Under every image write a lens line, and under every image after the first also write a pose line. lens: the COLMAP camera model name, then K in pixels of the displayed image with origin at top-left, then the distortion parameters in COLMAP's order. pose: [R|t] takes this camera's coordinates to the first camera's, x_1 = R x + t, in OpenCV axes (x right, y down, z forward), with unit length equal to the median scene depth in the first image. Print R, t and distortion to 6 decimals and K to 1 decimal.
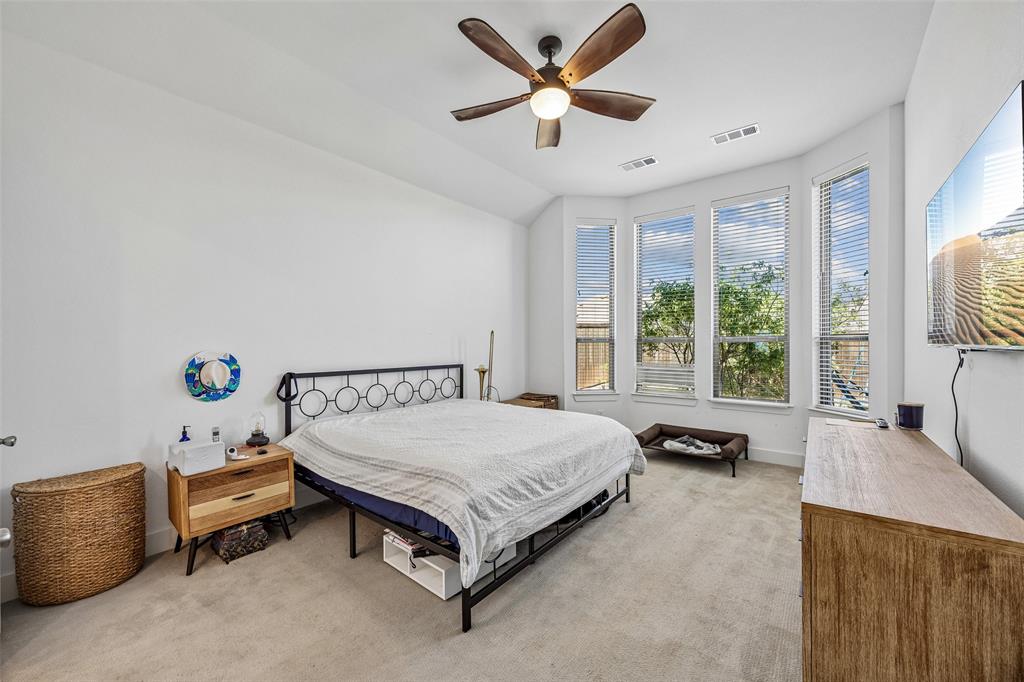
lens RADIAL K [[395.5, 0, 513.9], [0, 395.5, 345.6], [0, 0, 1]] dist [-0.000090, 0.000638]
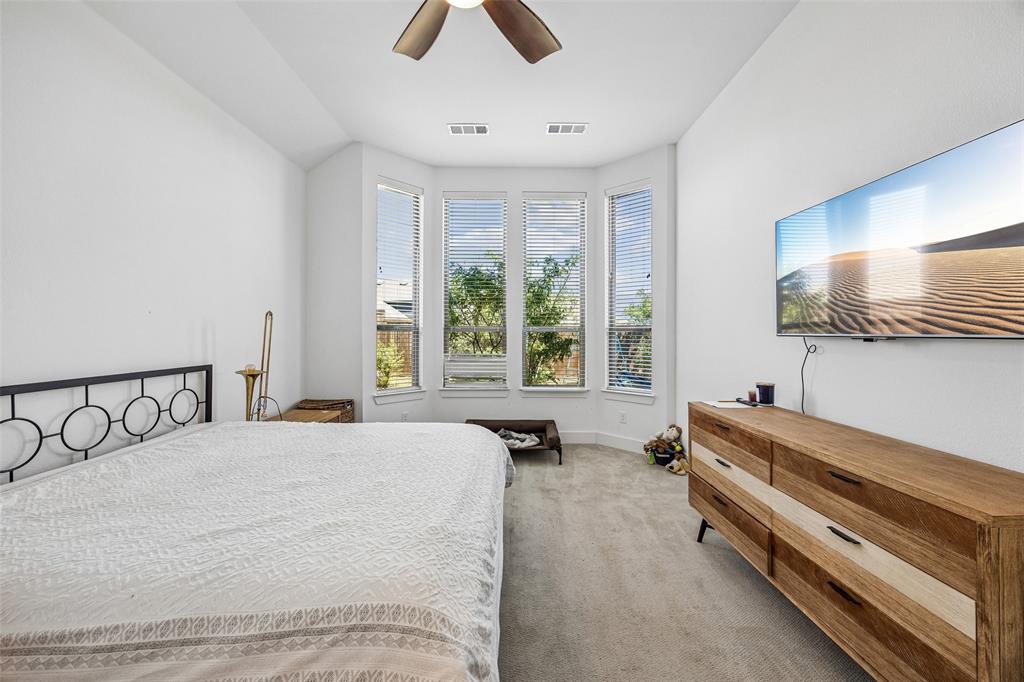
lens RADIAL K [[395.5, 0, 512.5], [0, 395.5, 331.2], [0, 0, 1]] dist [-0.000090, 0.000638]
pose [[0.777913, 0.008684, 0.628313, -0.153117], [-0.001251, 0.999924, -0.012271, 0.002528], [-0.628371, 0.008760, 0.777864, 0.243839]]
